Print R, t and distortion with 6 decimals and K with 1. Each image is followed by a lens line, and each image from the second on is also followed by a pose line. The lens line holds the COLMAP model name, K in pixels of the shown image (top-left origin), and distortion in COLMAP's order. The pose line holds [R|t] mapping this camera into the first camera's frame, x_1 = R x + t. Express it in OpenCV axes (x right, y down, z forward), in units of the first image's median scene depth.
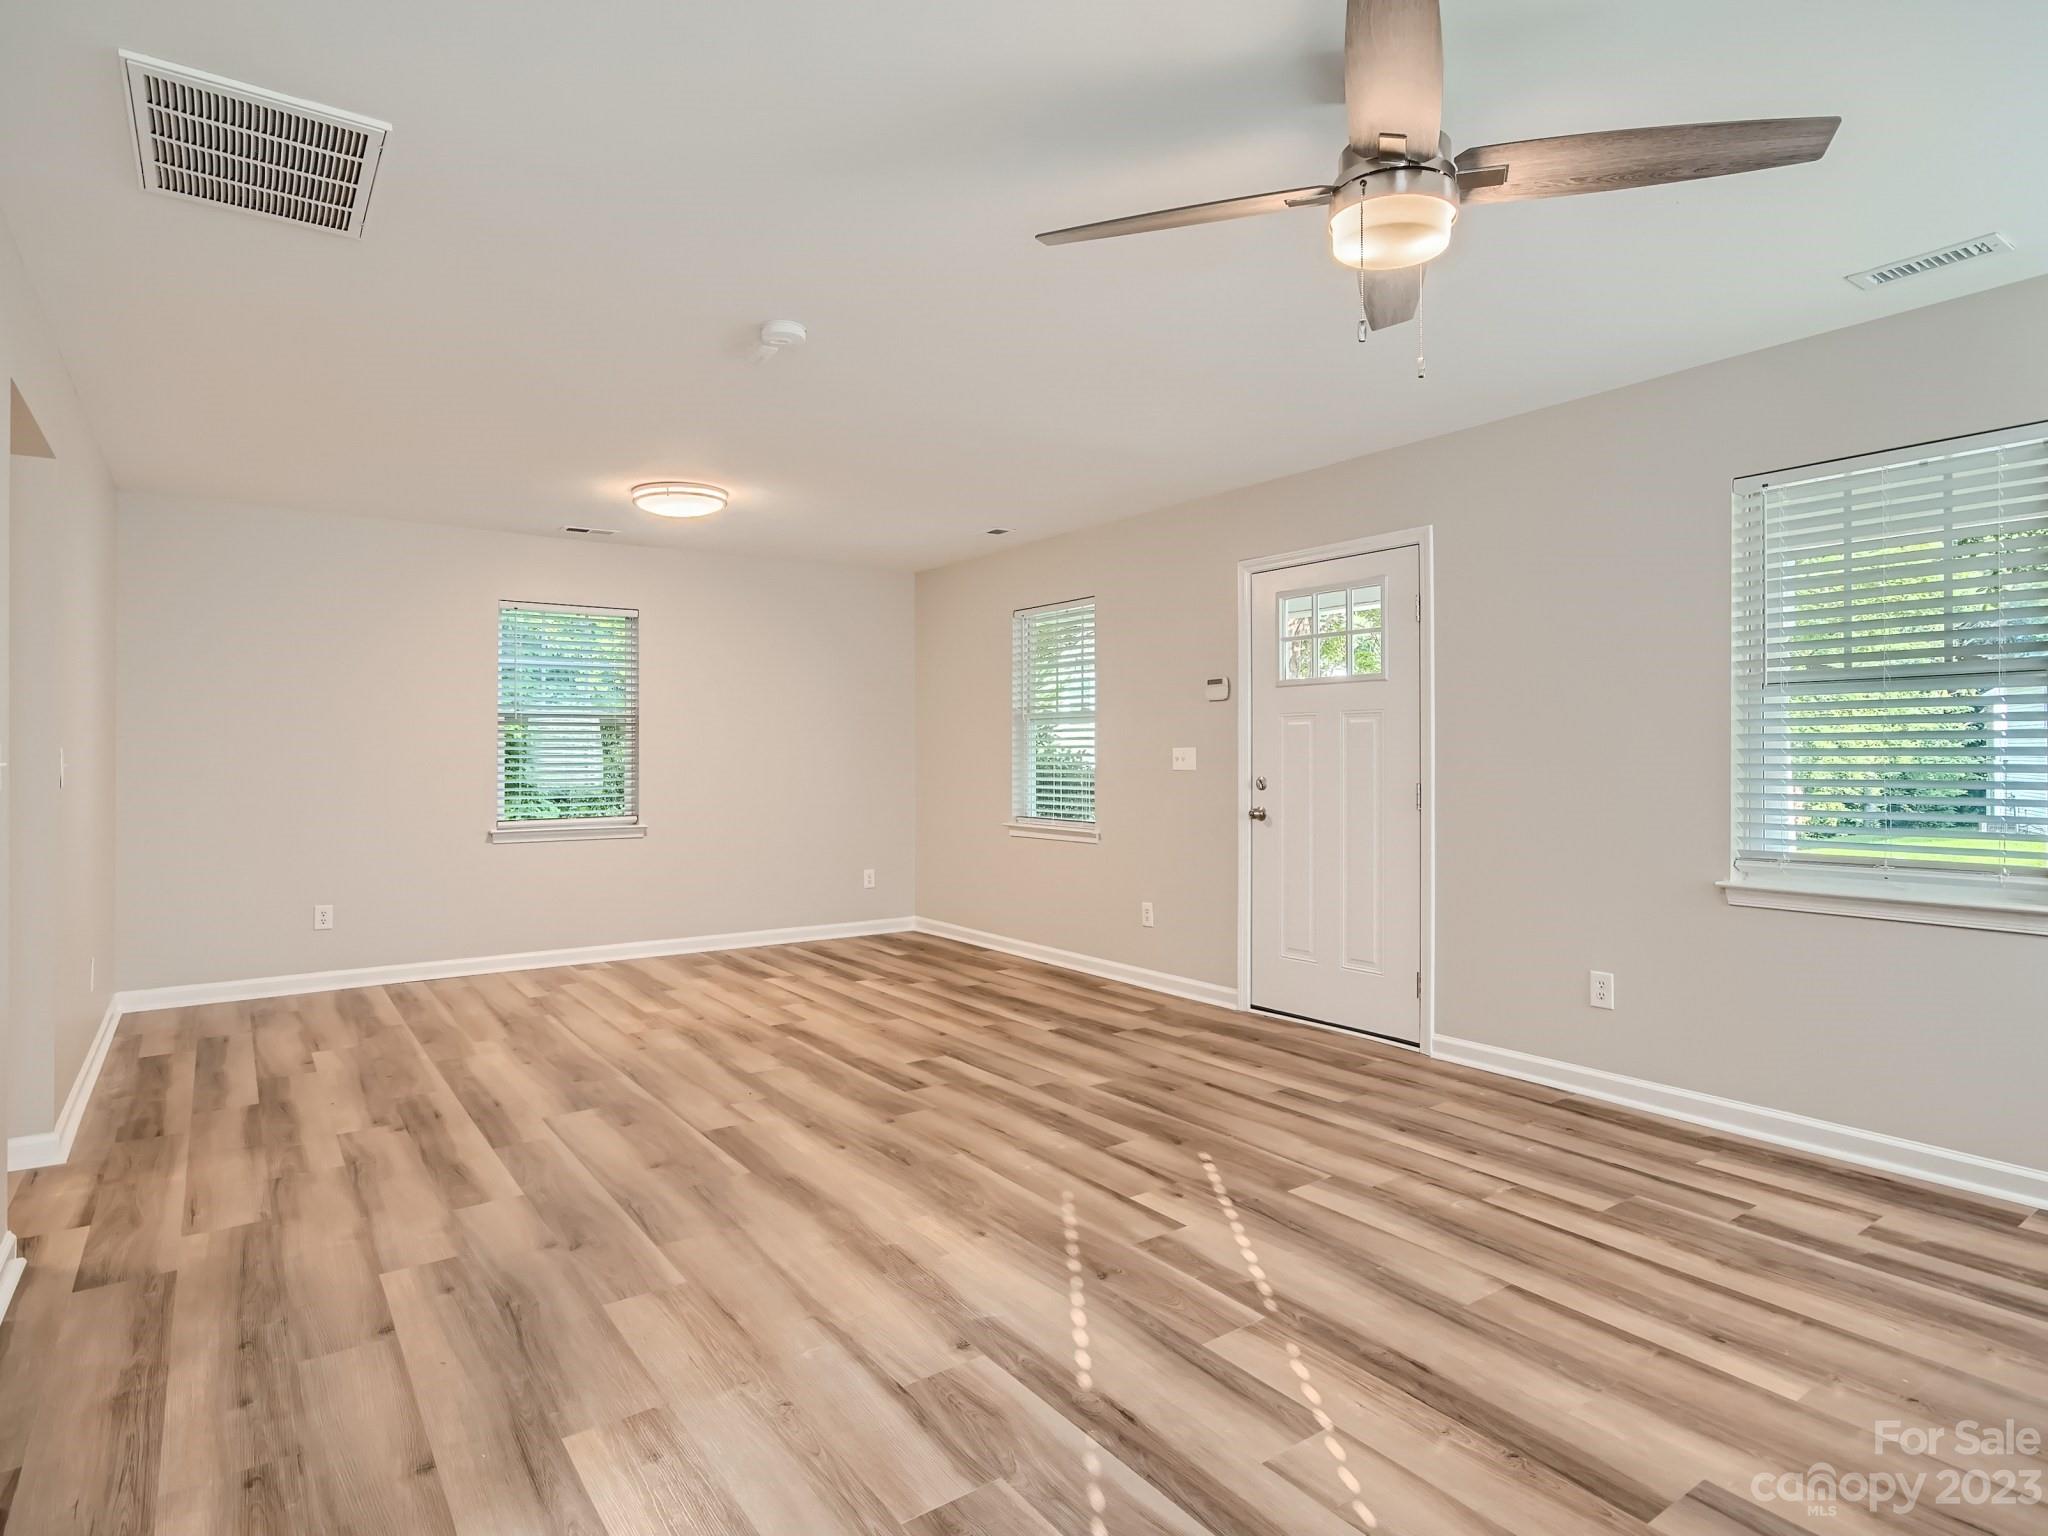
lens RADIAL K [[1116.8, 0, 1019.7], [0, 1116.8, 779.2], [0, 0, 1]] dist [-0.029569, 0.029645]
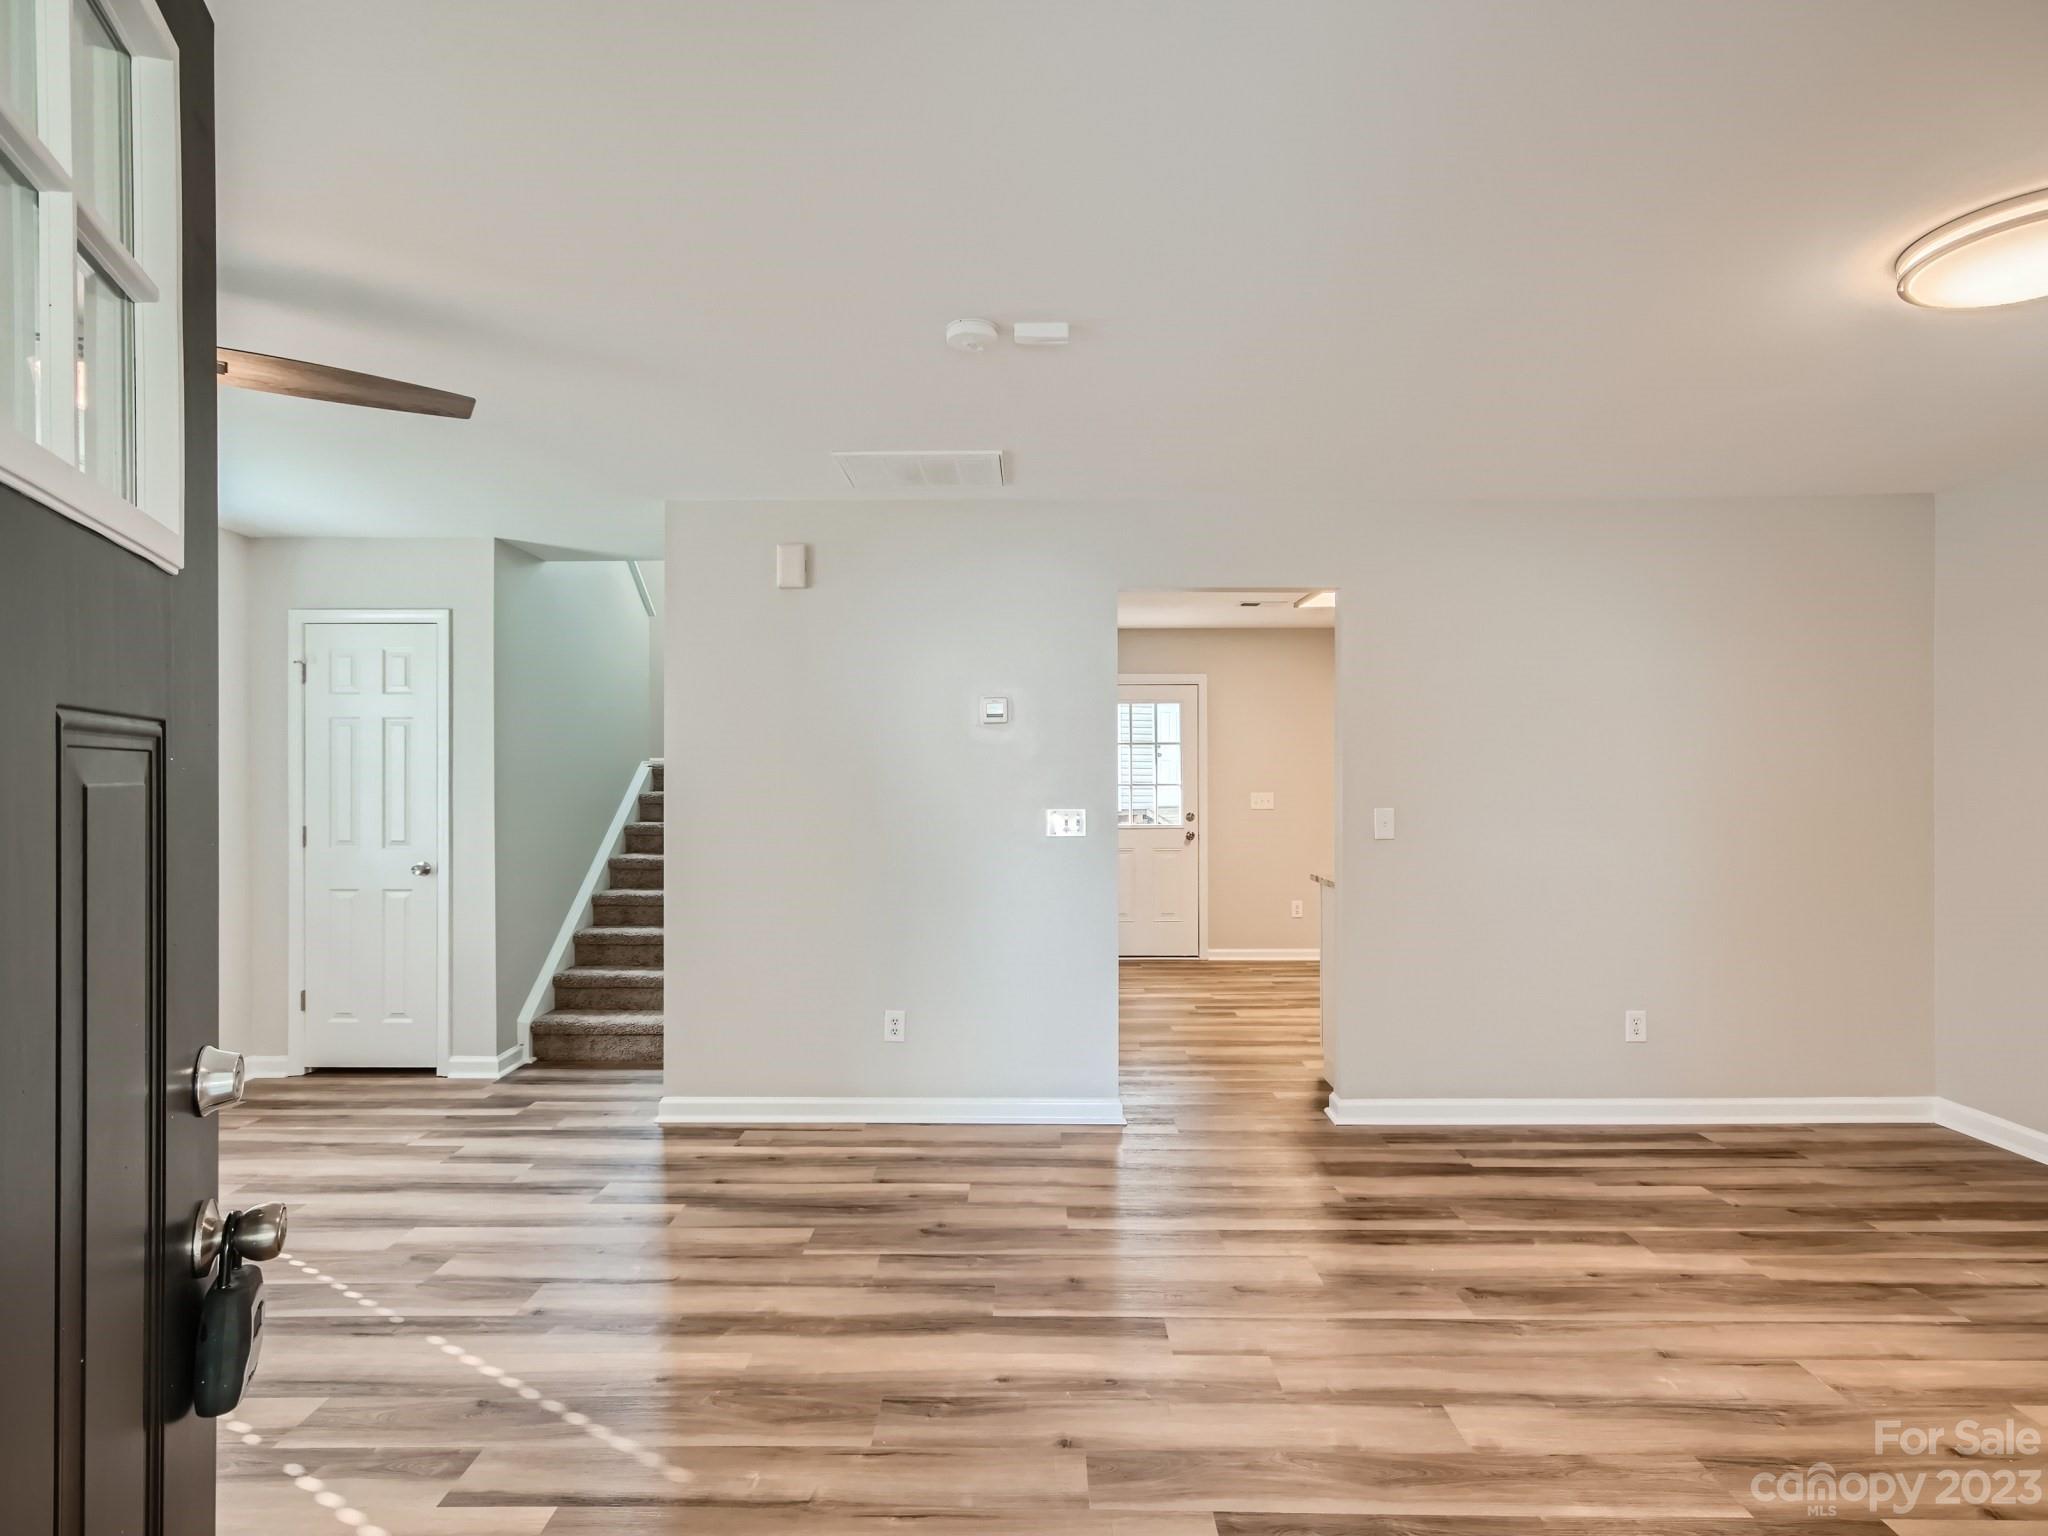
lens RADIAL K [[1138.6, 0, 1012.3], [0, 1138.6, 814.8], [0, 0, 1]] dist [-0.019422, 0.027621]
pose [[-0.593073, 0.024492, -0.804776, 0.446565], [-0.013201, 0.999107, 0.040134, -0.072169], [0.805041, 0.034426, -0.592220, 1.502949]]
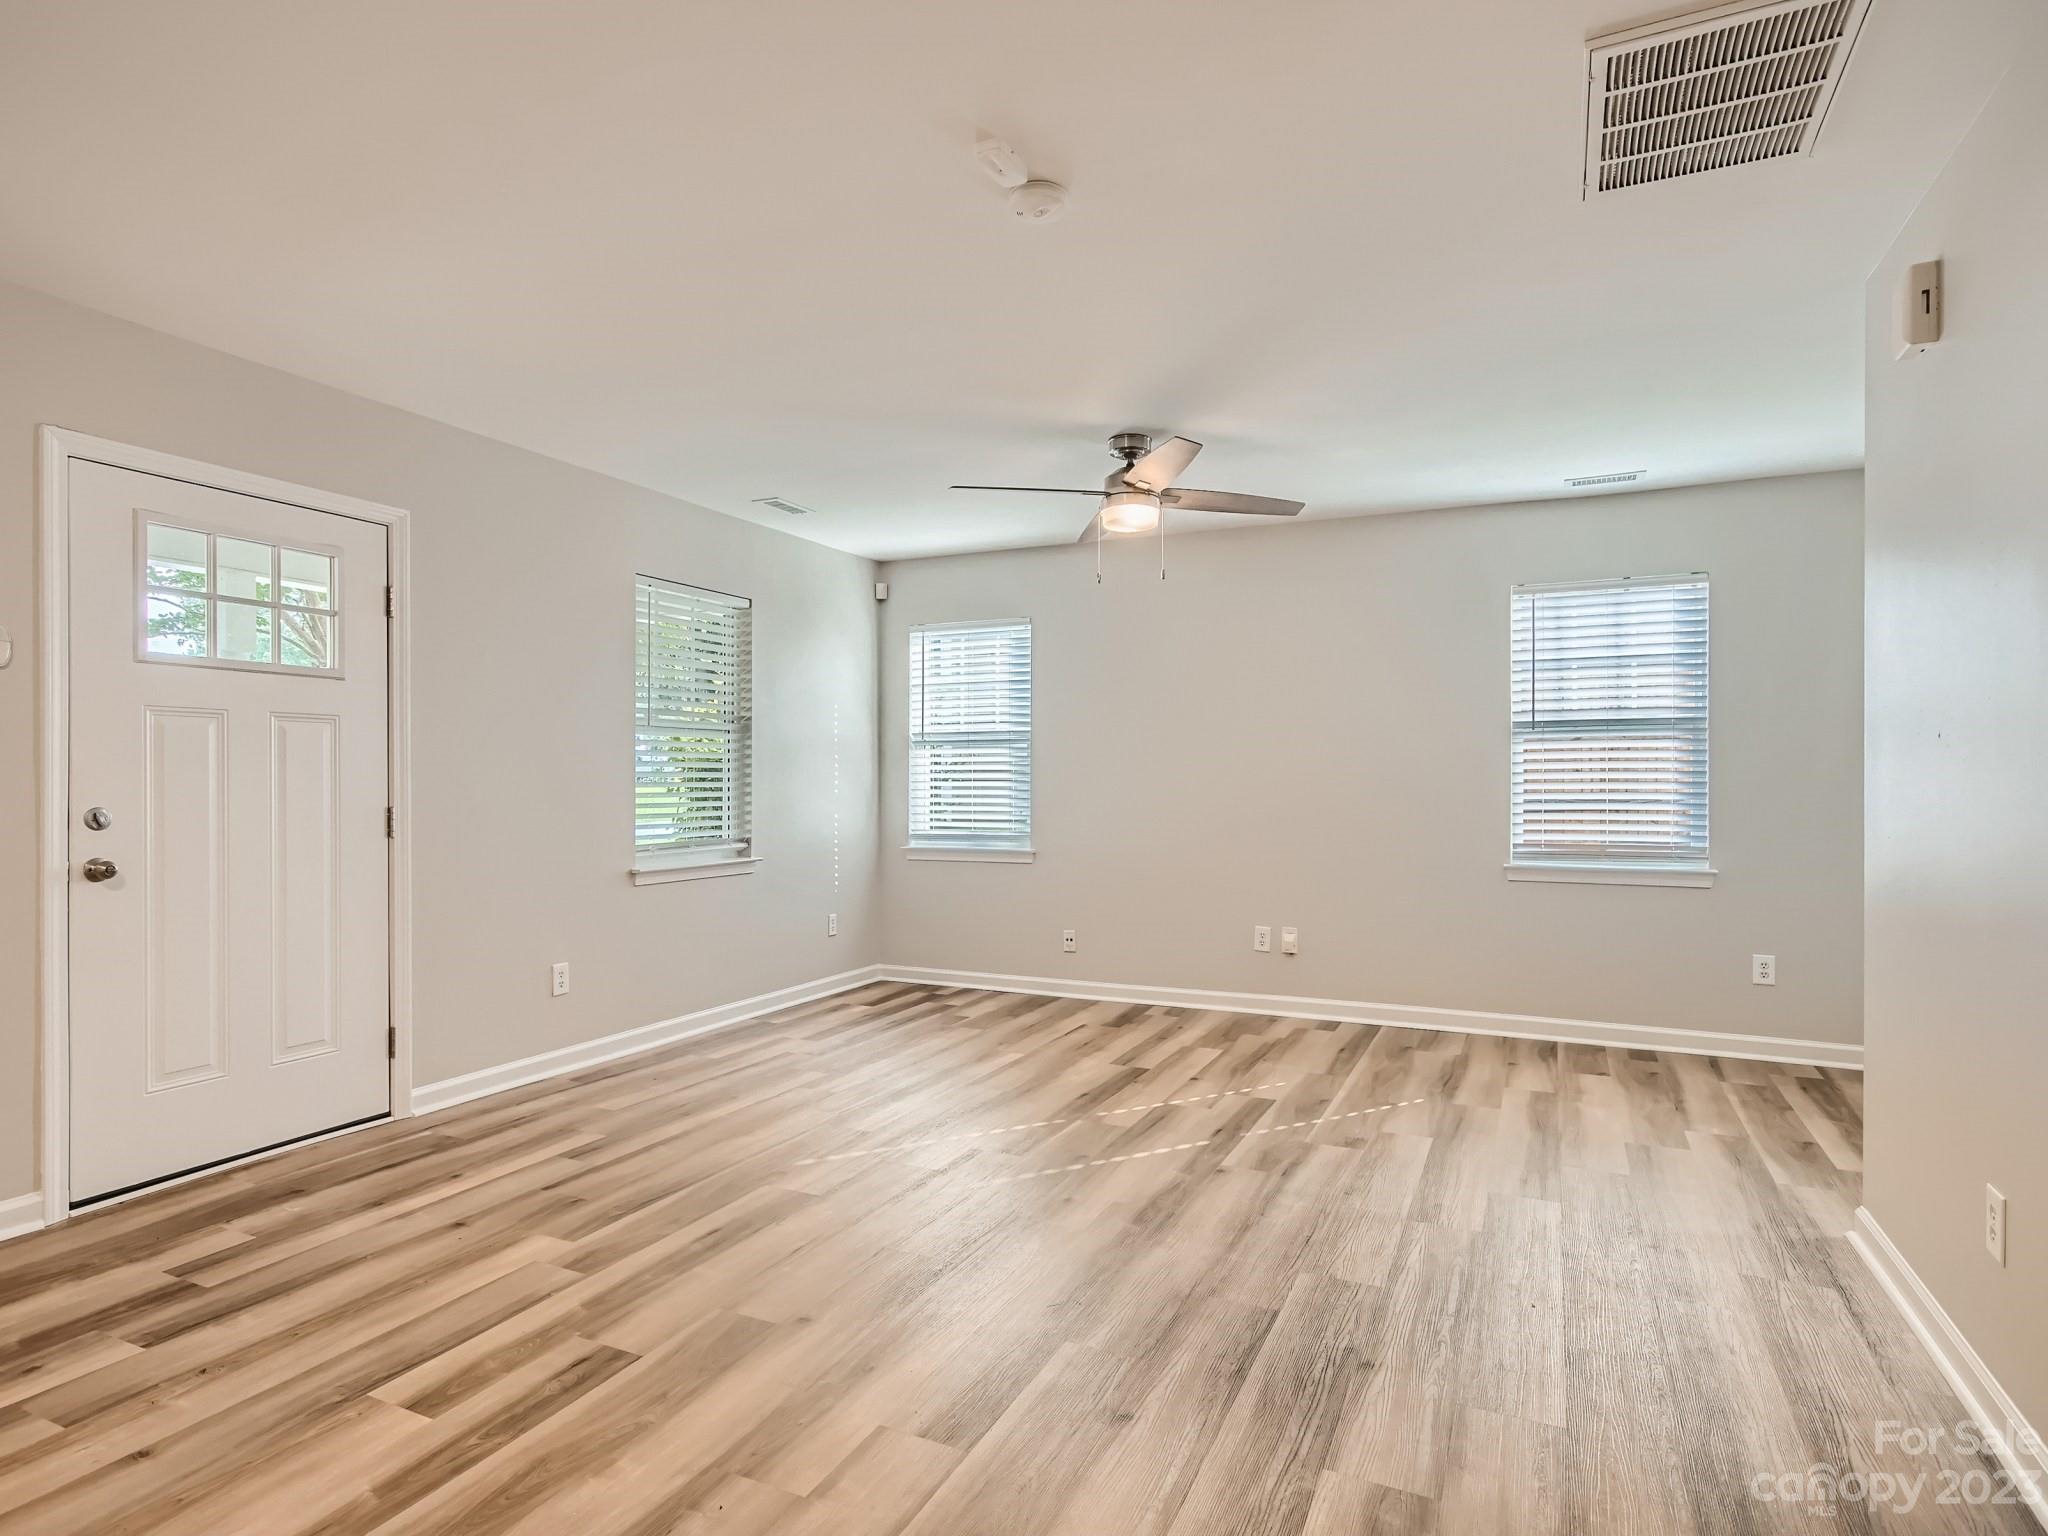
lens RADIAL K [[1116.8, 0, 1019.7], [0, 1116.8, 779.2], [0, 0, 1]] dist [-0.029569, 0.029645]
pose [[-0.482534, 0.003046, 0.875872, -0.852839], [0.017336, 0.999831, 0.006073, -0.019071], [-0.875706, 0.018115, -0.482506, 1.350956]]
